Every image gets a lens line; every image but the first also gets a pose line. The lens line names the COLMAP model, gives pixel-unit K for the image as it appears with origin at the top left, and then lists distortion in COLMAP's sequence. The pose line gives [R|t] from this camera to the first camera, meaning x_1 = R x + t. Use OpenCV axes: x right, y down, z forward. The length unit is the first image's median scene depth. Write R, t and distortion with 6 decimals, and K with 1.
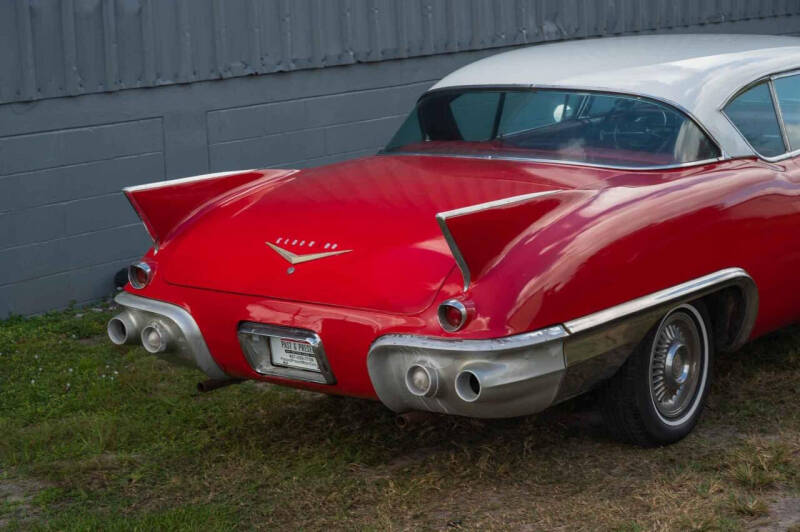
lens RADIAL K [[1606.5, 0, 400.0], [0, 1606.5, 266.0], [0, 0, 1]] dist [0.012981, -0.114946]
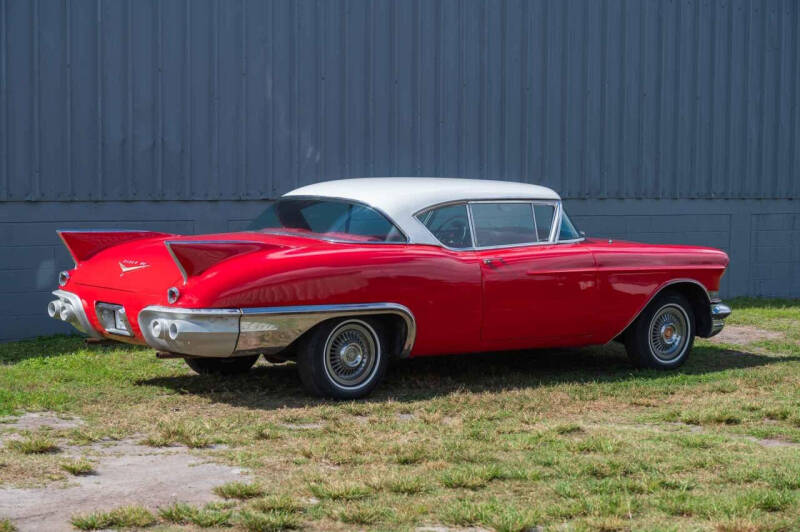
lens RADIAL K [[1606.5, 0, 400.0], [0, 1606.5, 266.0], [0, 0, 1]] dist [0.012981, -0.114946]
pose [[0.971626, 0.071833, -0.225349, 0.616127], [-0.097748, 0.989547, -0.106024, 0.146766], [0.215377, 0.125043, 0.968492, -0.686753]]
